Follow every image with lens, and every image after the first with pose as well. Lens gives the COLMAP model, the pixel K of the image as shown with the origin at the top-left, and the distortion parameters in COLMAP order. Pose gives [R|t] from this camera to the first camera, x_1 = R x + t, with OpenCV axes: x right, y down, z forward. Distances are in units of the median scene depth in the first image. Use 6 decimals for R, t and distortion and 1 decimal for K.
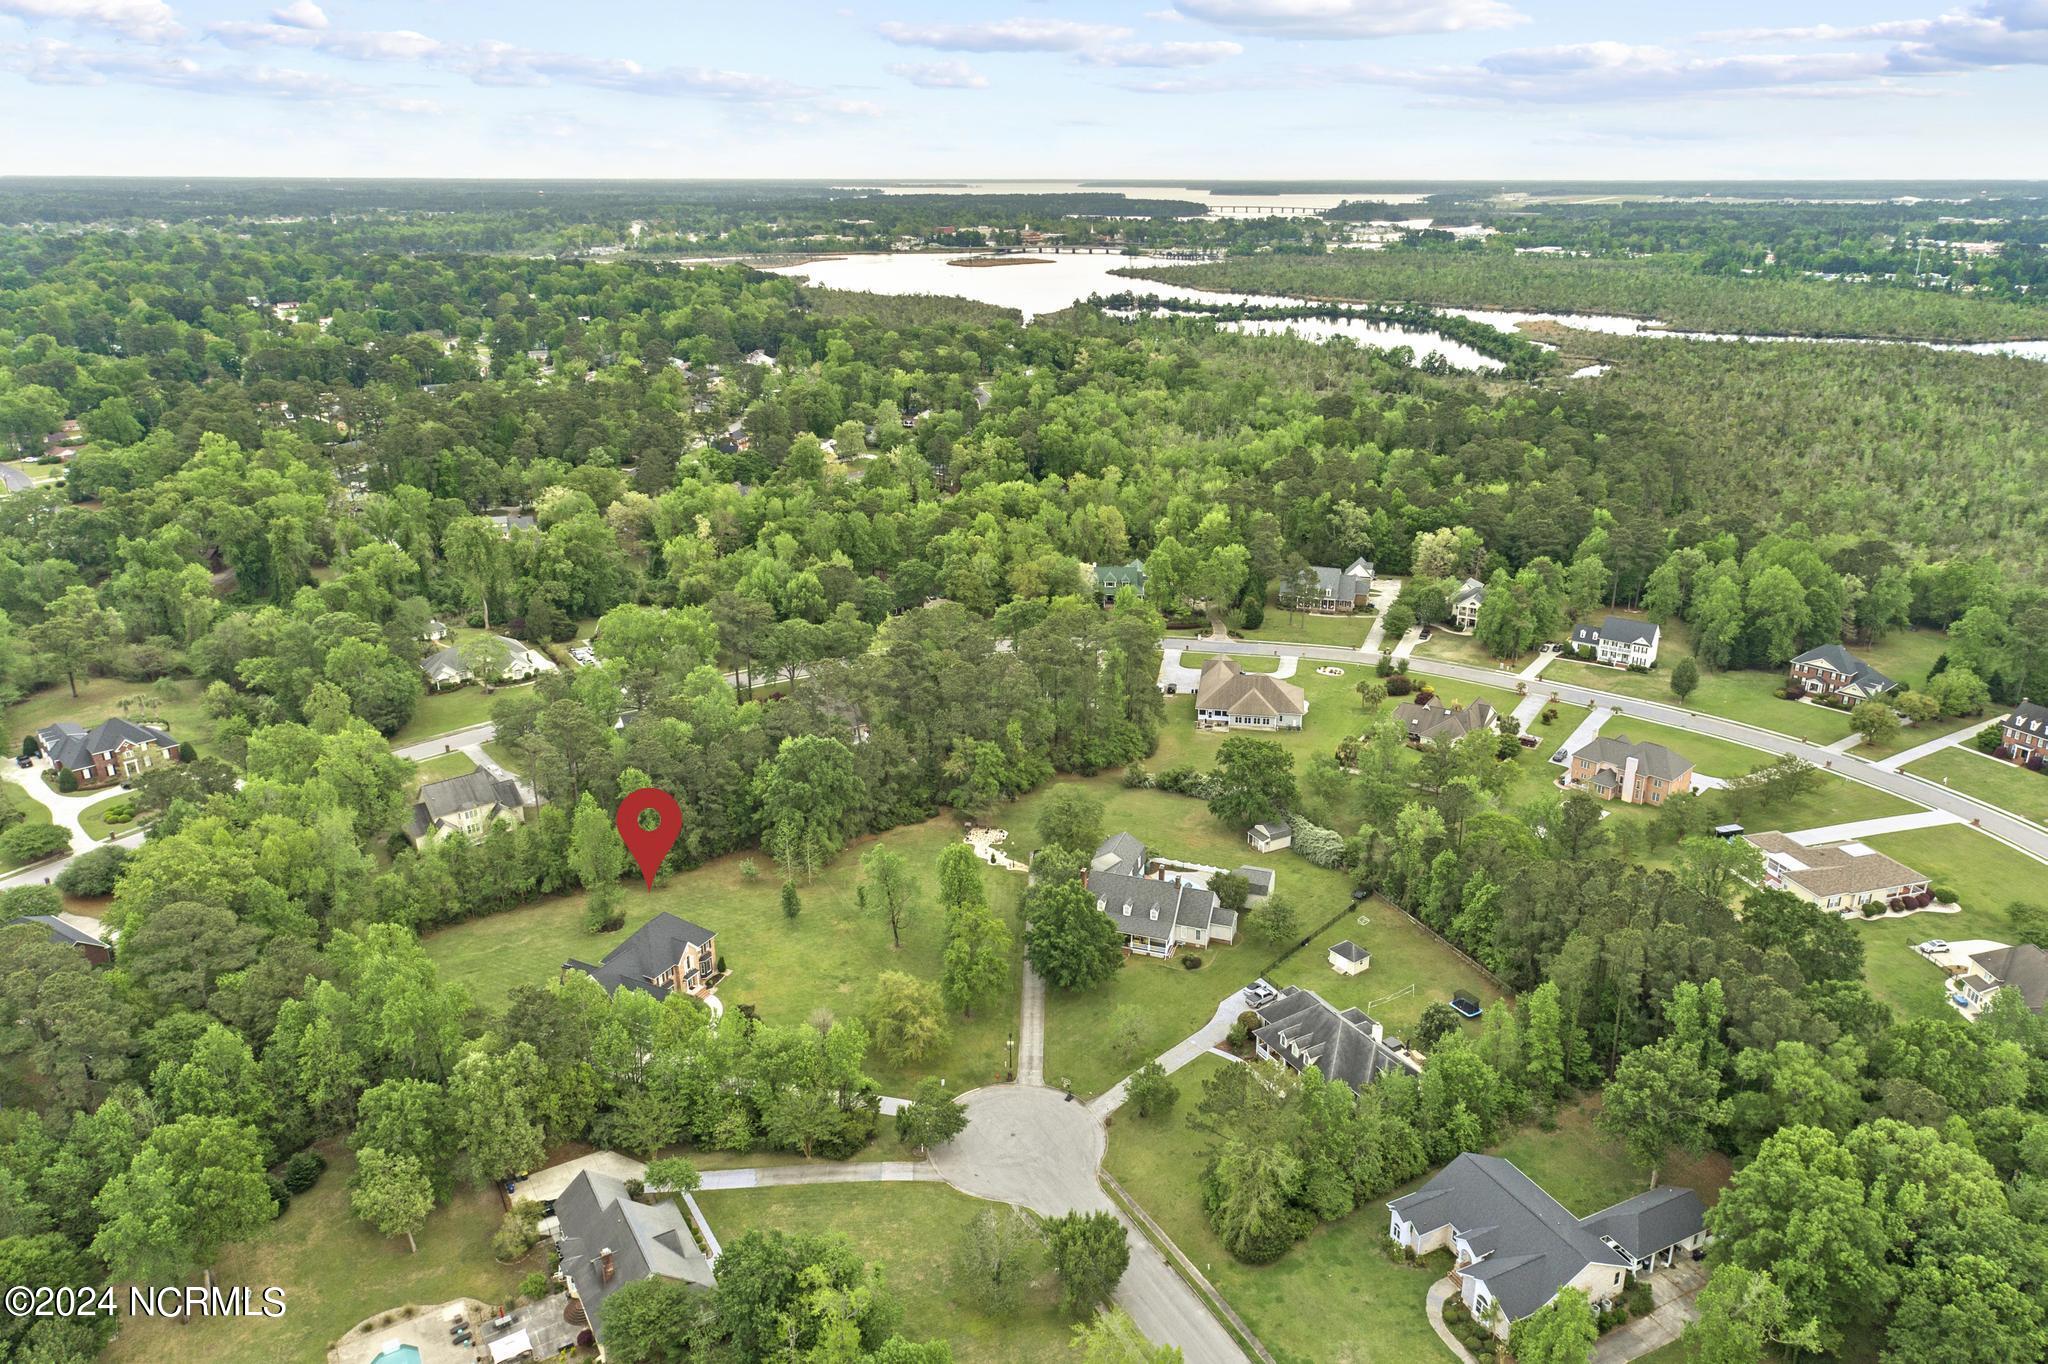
lens RADIAL K [[1478.7, 0, 1052.0], [0, 1478.7, 724.3], [0, 0, 1]] dist [0.000245, 0.009119]
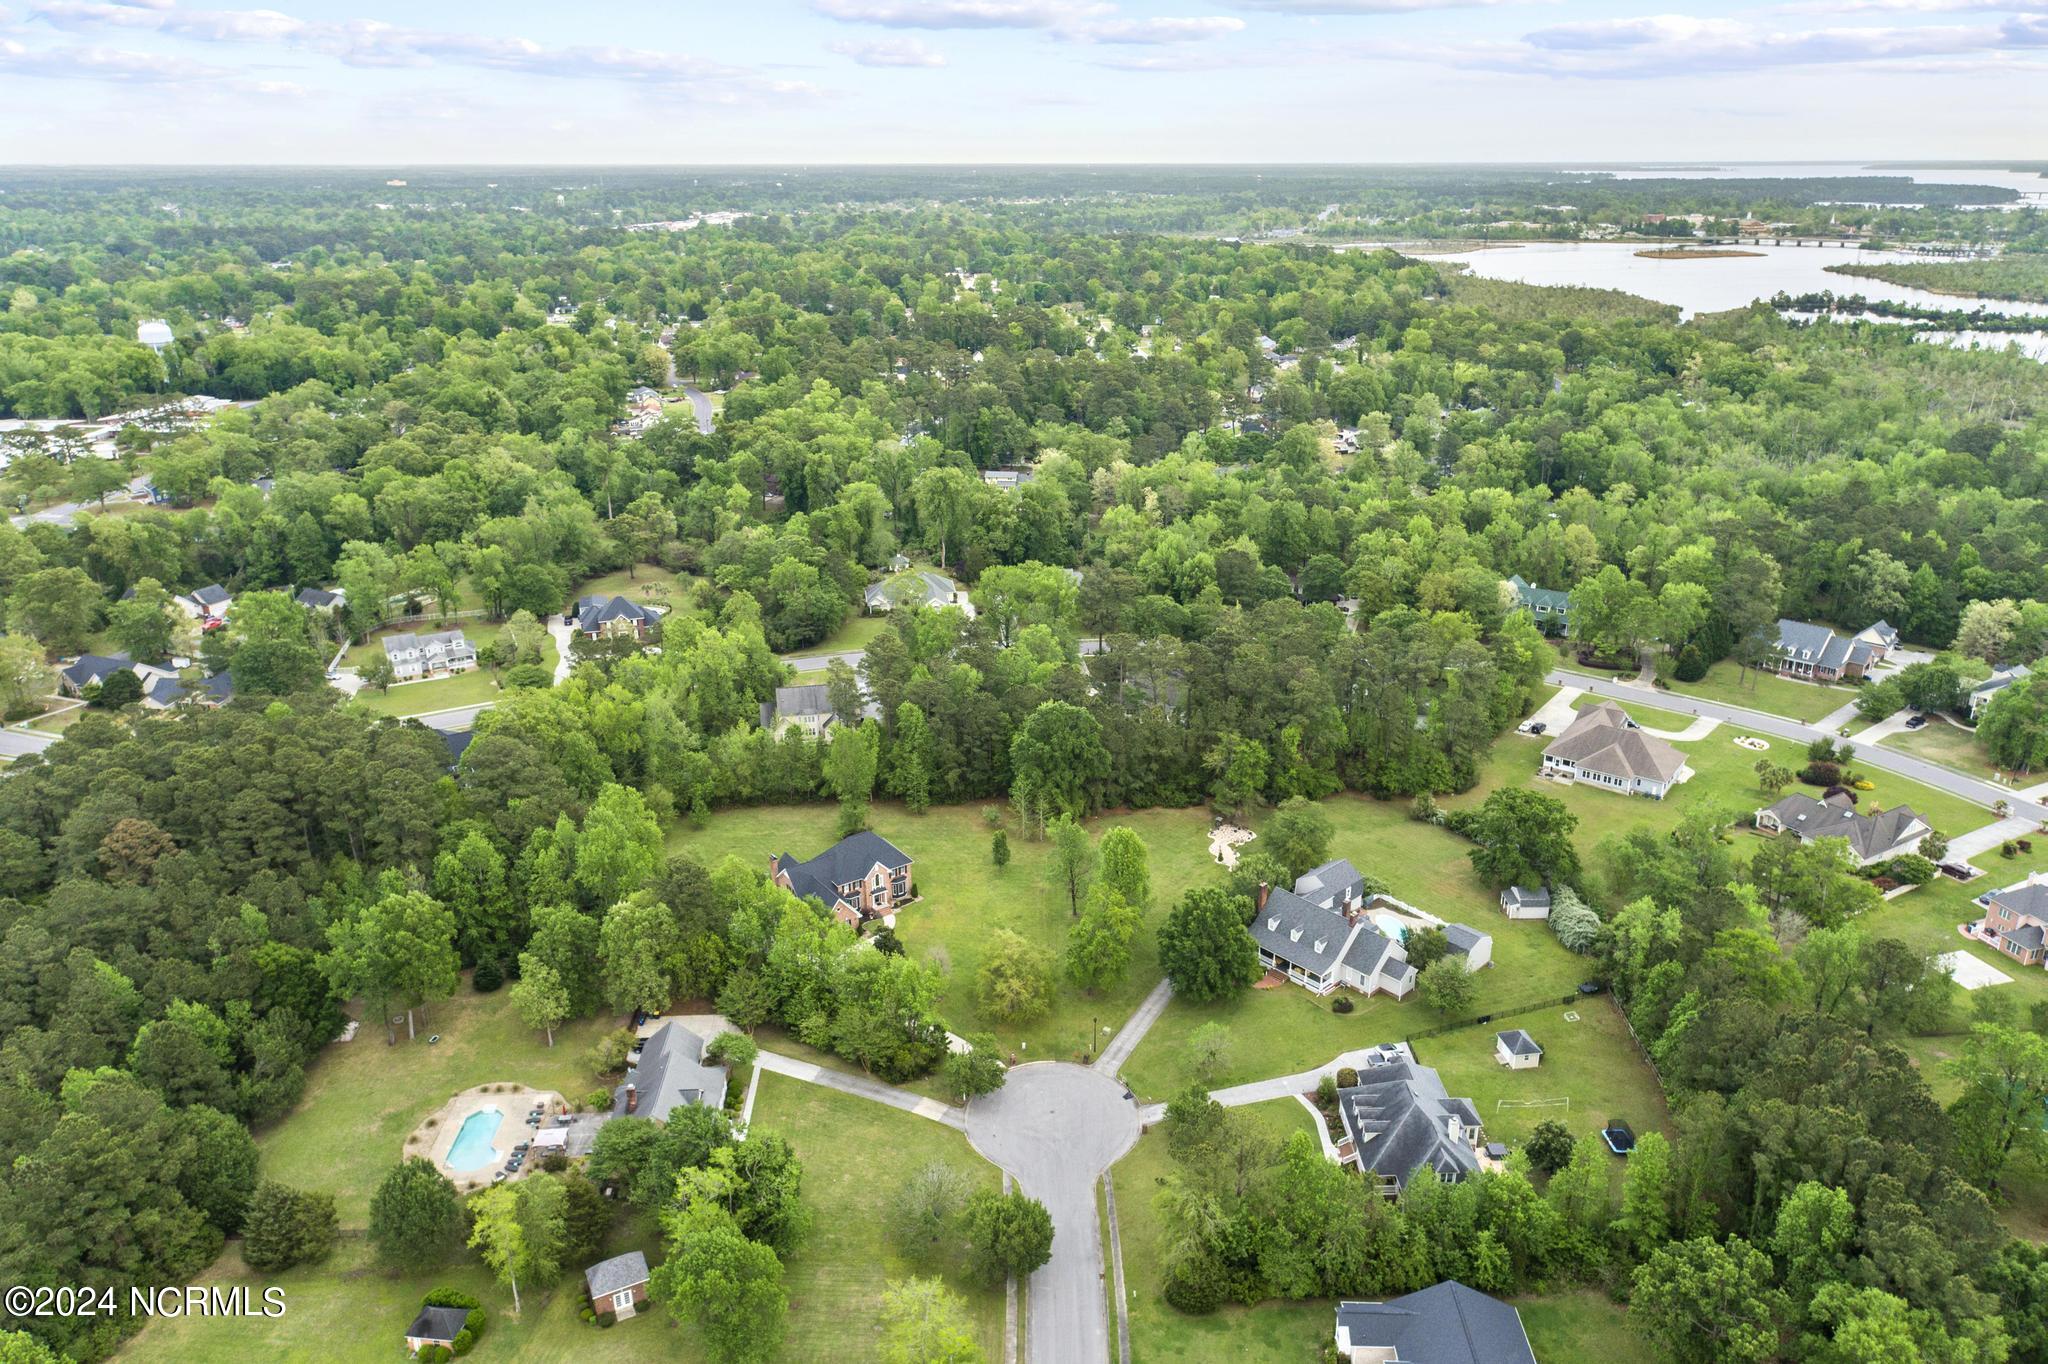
lens RADIAL K [[1459.3, 0, 984.4], [0, 1459.3, 703.3], [0, 0, 1]] dist [-0.010683, 0.025657]
pose [[0.862678, 0.173014, -0.475240, 0.197611], [-0.171979, 0.984024, 0.046056, -0.020558], [0.475615, 0.042000, 0.878650, 0.045401]]
